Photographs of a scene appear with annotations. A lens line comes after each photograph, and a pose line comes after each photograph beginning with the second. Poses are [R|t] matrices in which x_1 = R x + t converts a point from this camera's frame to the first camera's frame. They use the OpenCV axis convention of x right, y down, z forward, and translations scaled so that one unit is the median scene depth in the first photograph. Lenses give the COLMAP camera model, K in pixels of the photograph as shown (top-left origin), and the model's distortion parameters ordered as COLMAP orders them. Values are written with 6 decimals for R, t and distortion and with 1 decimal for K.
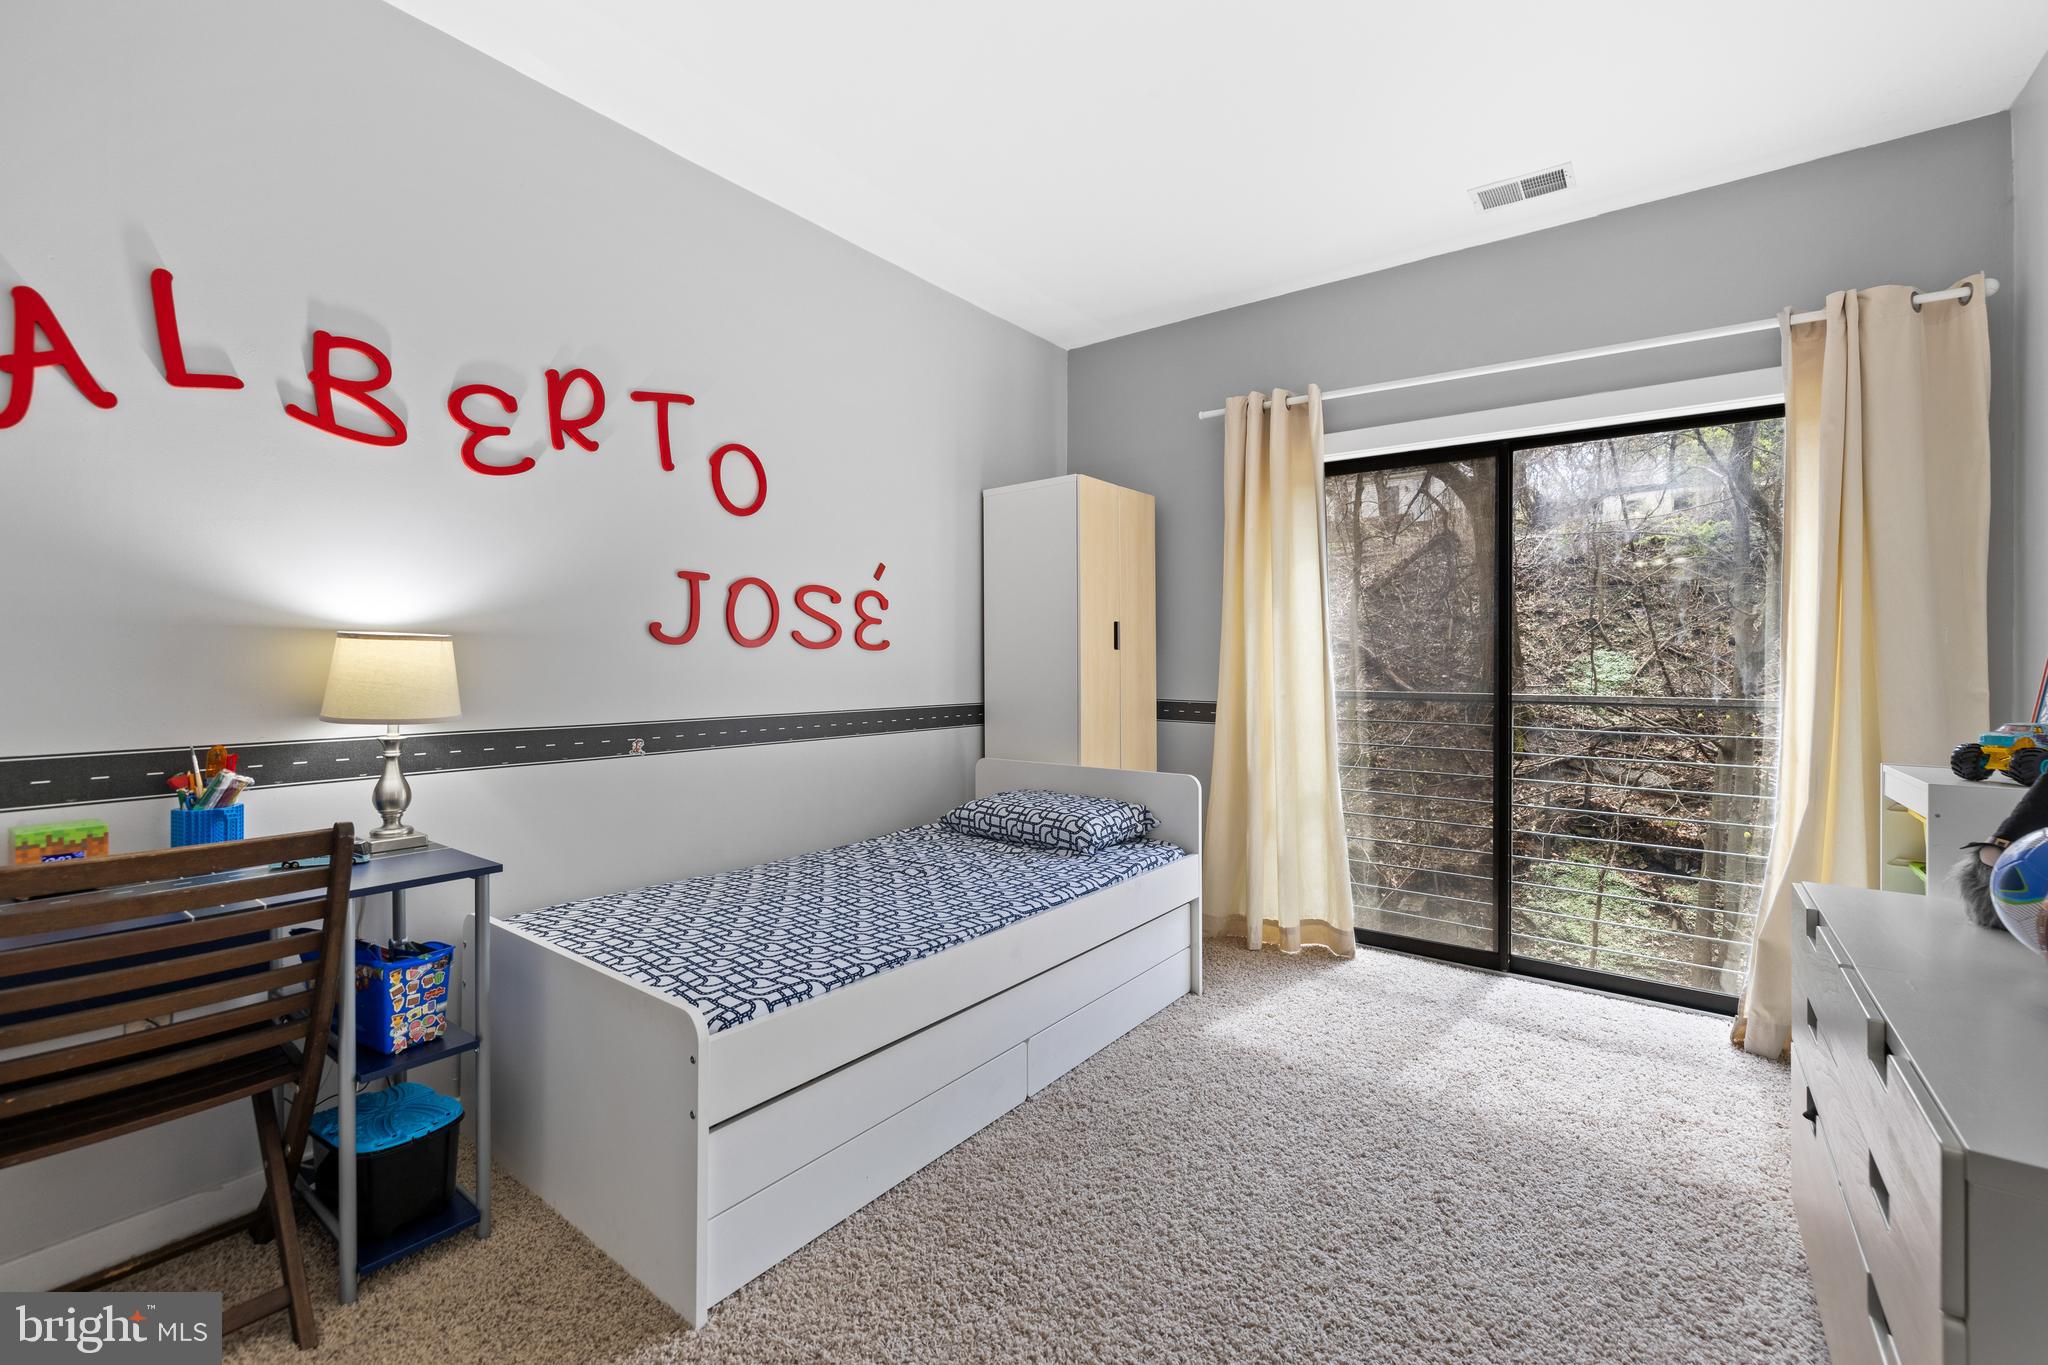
lens RADIAL K [[870.7, 0, 1022.5], [0, 870.7, 669.0], [0, 0, 1]] dist [-0.000891, -0.000154]
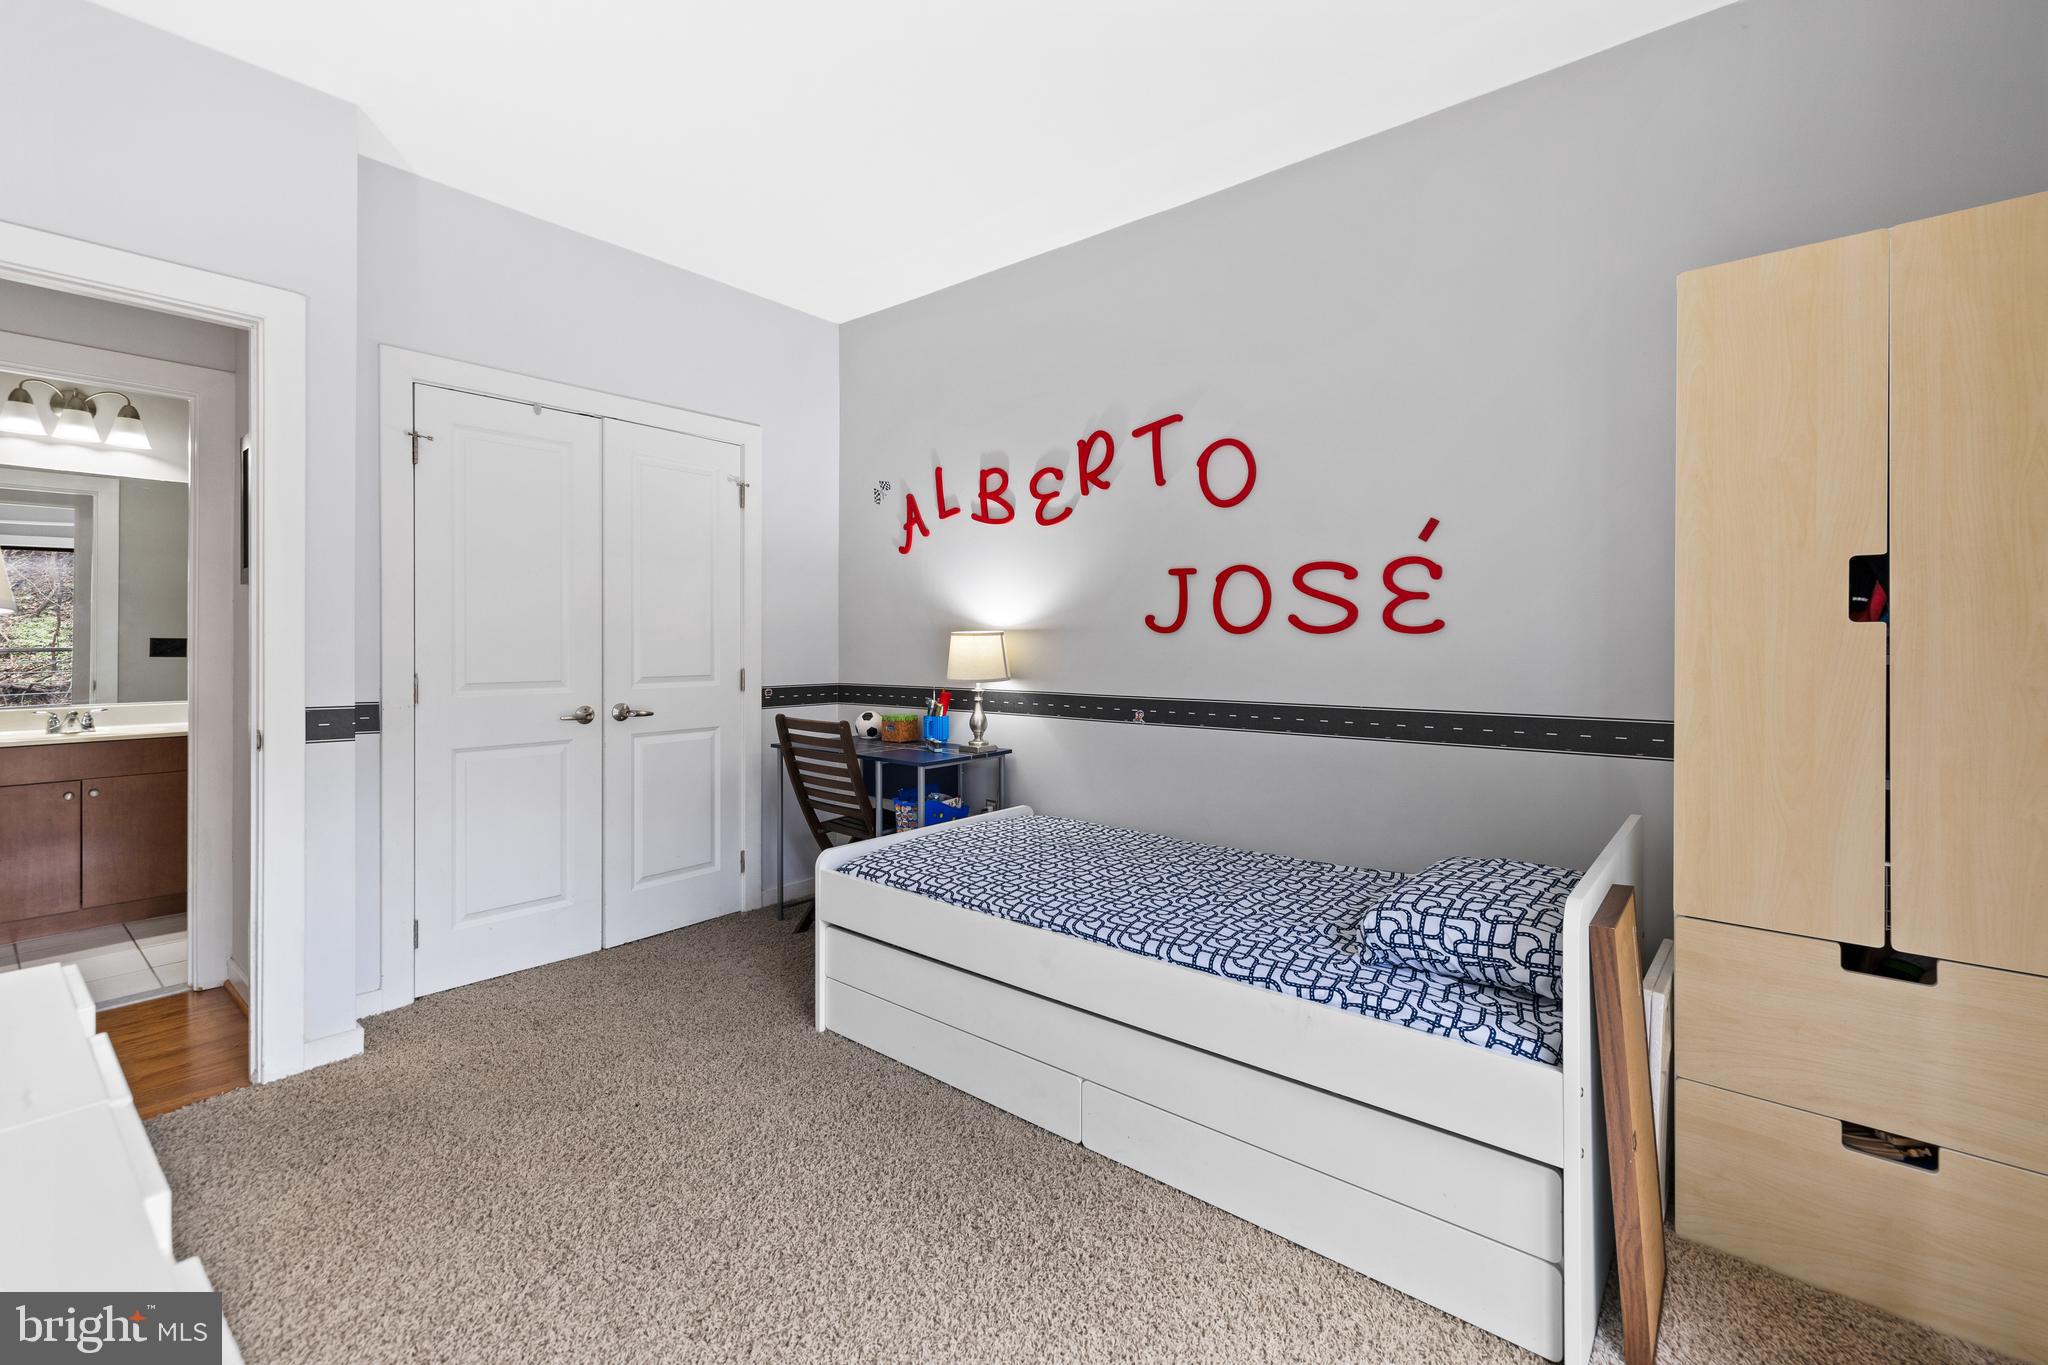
lens RADIAL K [[870.7, 0, 1024.8], [0, 870.7, 662.6], [0, 0, 1]] dist [-0.000891, -0.000154]
pose [[-0.042405, 0.014777, -0.998991, 0.832296], [-0.011514, 0.999817, 0.015278, -0.004593], [0.999034, 0.012150, -0.042227, 0.926395]]
